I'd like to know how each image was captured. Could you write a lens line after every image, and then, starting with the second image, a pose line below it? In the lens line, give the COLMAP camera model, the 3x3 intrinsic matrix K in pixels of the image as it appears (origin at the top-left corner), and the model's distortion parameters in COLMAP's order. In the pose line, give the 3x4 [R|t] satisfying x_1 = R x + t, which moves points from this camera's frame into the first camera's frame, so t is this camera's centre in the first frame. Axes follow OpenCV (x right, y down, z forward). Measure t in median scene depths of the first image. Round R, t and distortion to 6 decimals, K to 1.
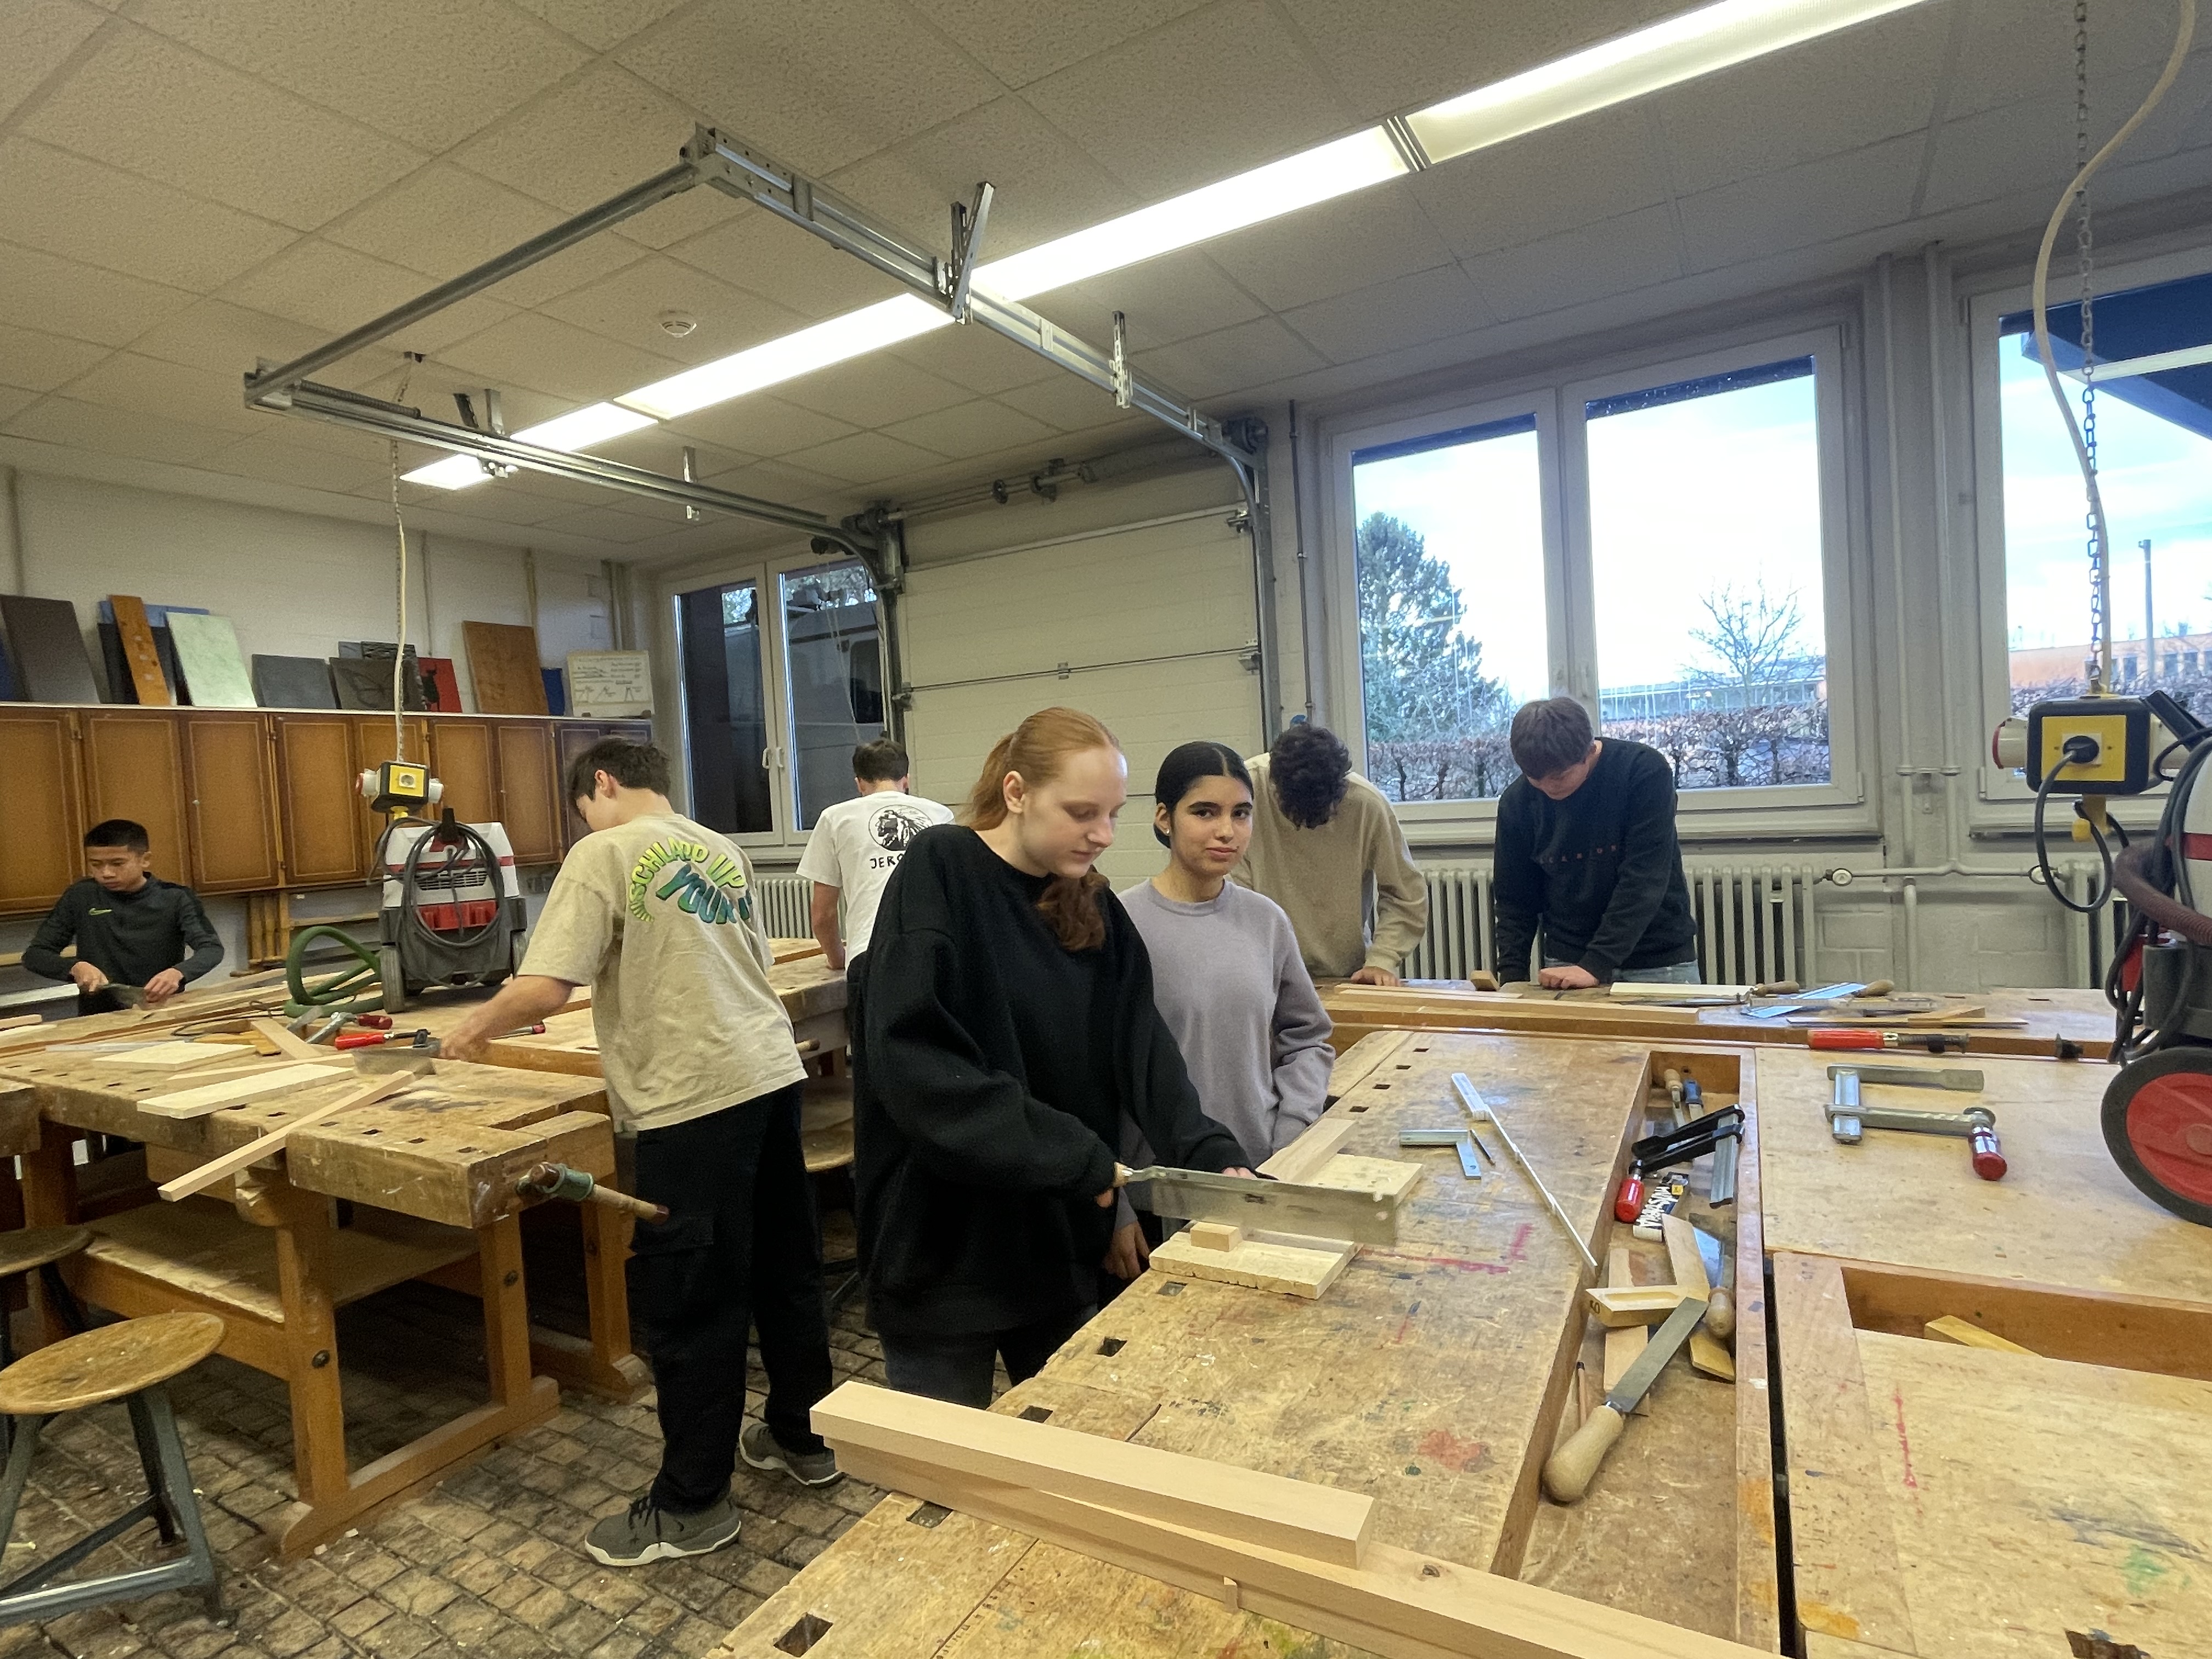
lens RADIAL K [[1129.6, 0, 1108.1], [0, 1129.6, 828.5], [0, 0, 1]] dist [0.003929, 0.000688]
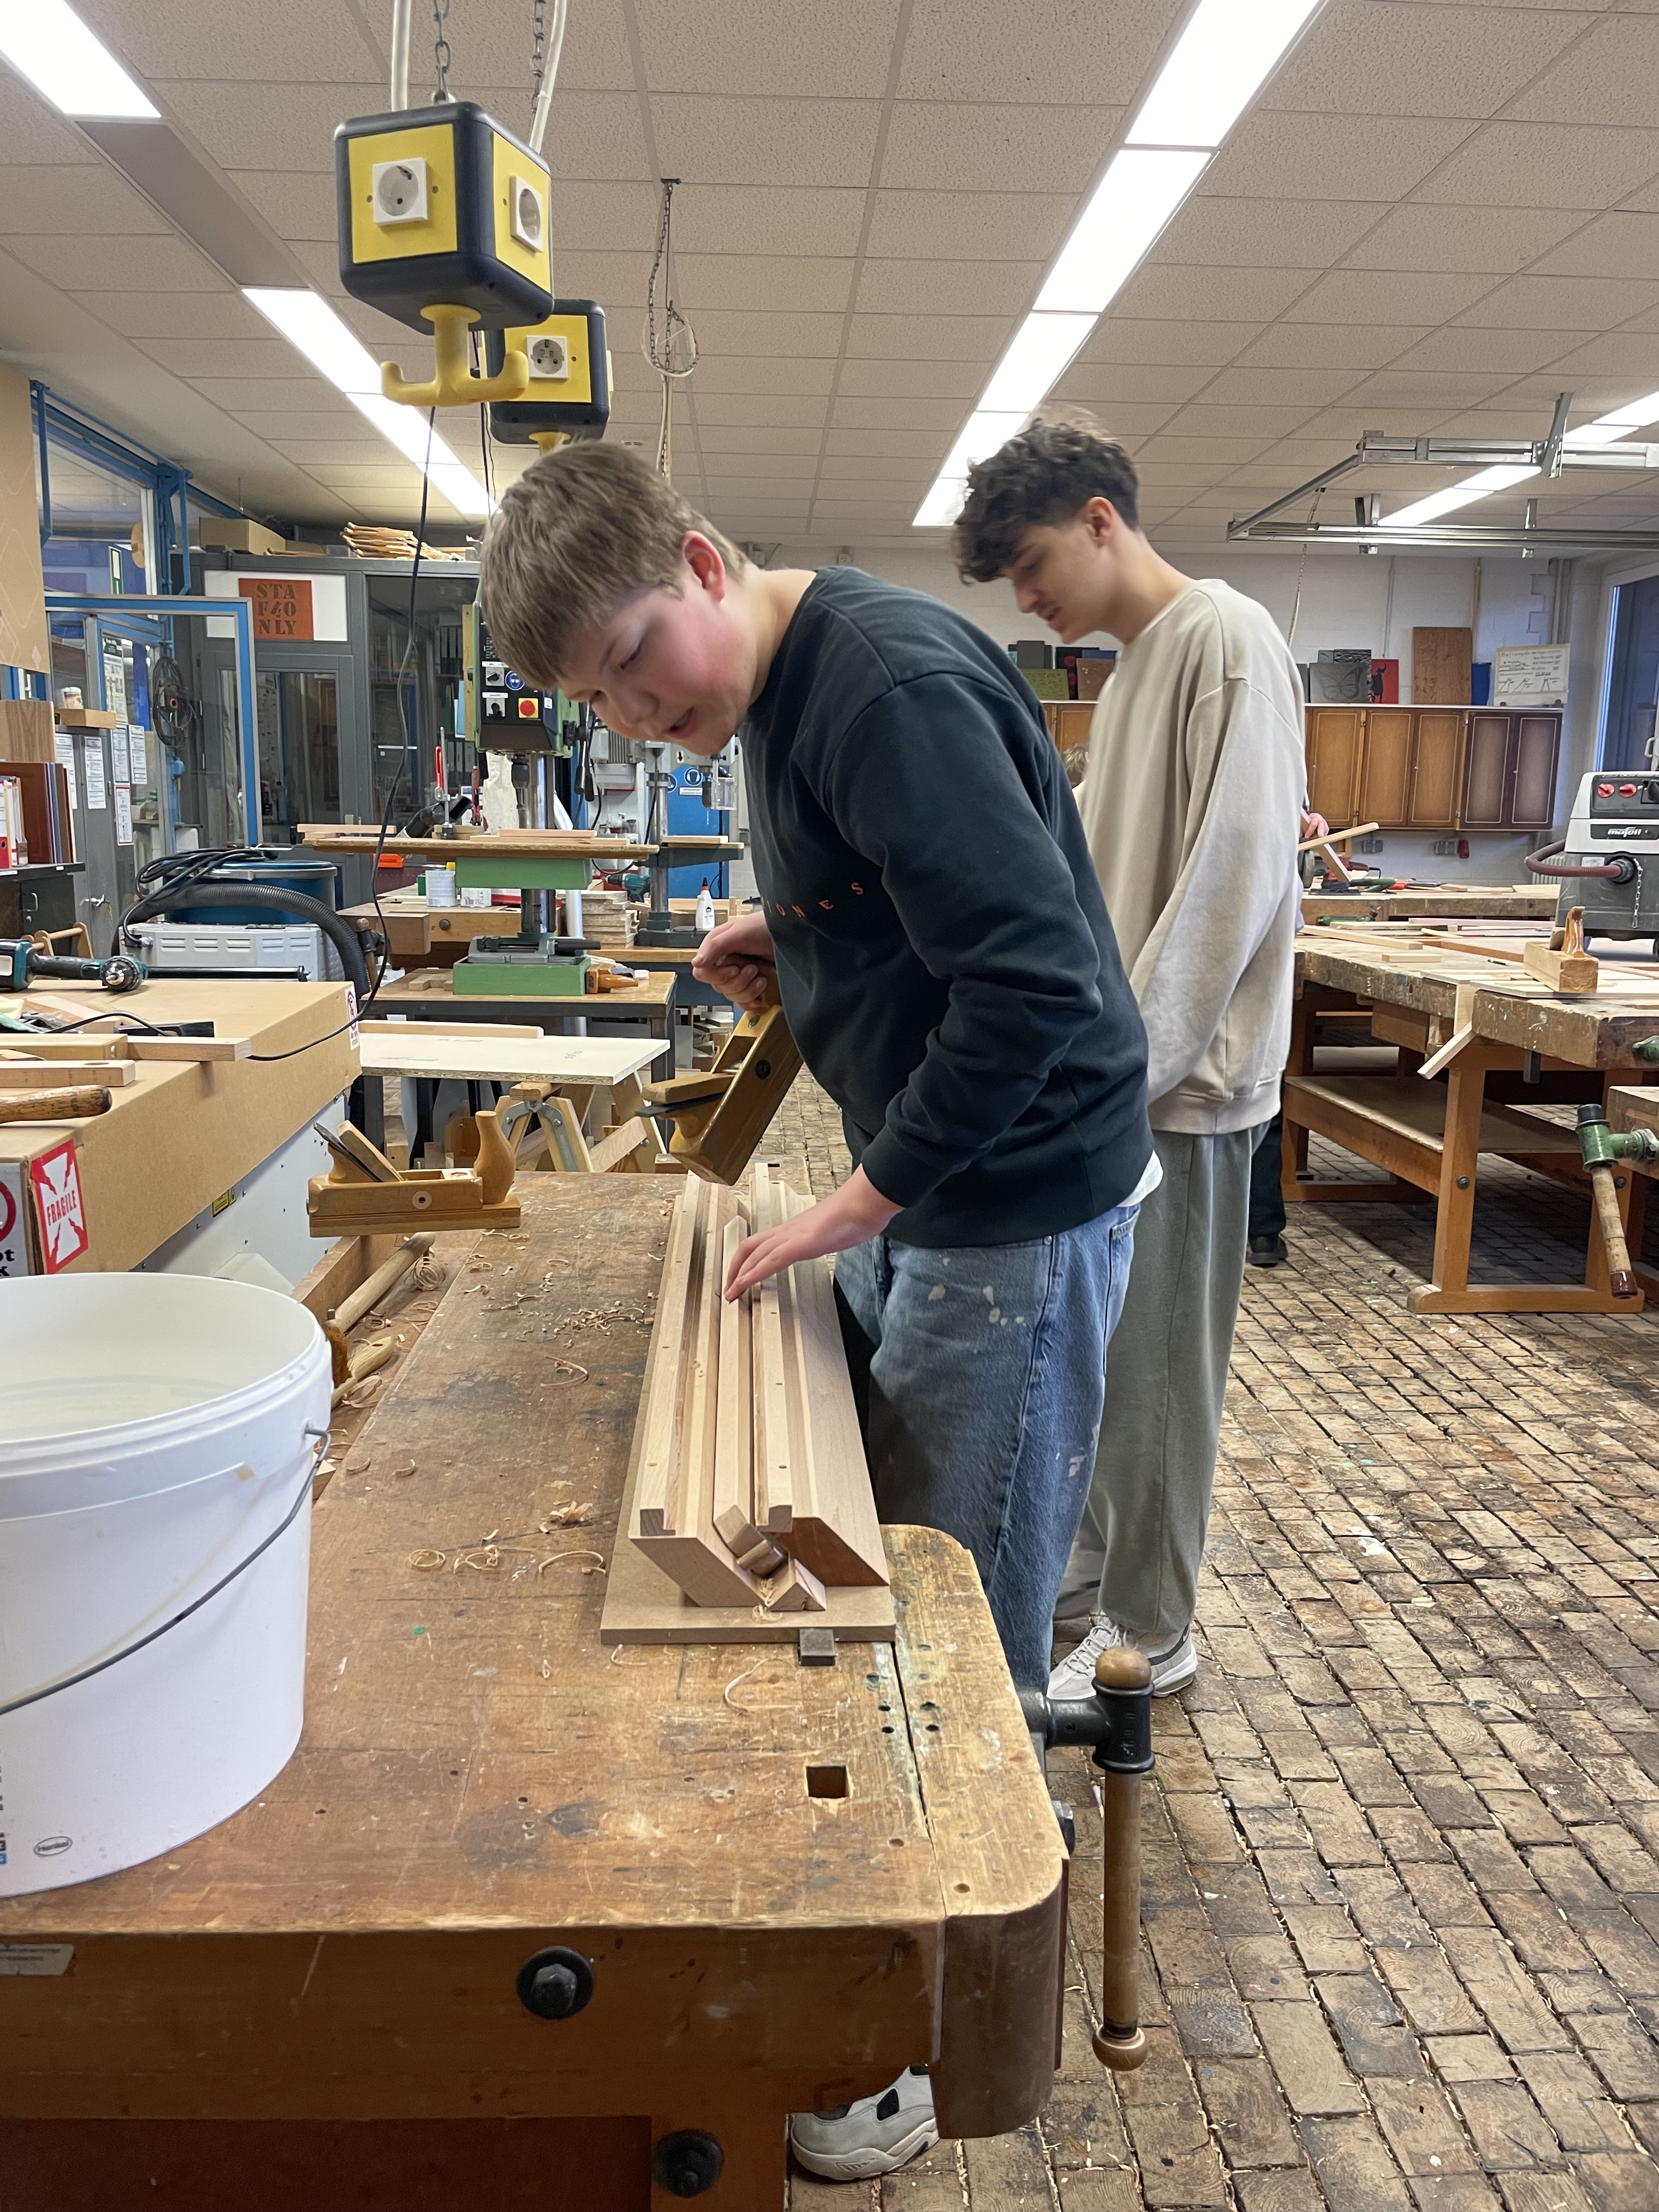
lens RADIAL K [[1683.6, 0, 828.4], [0, 1683.6, 1108.7], [0, 0, 1]] dist [0.005190, 0.001922]
pose [[0.531891, 0.217532, -0.818395, 0.693876], [-0.075354, 0.974767, 0.210123, -0.007812], [0.843453, -0.050093, 0.534862, -0.539591]]
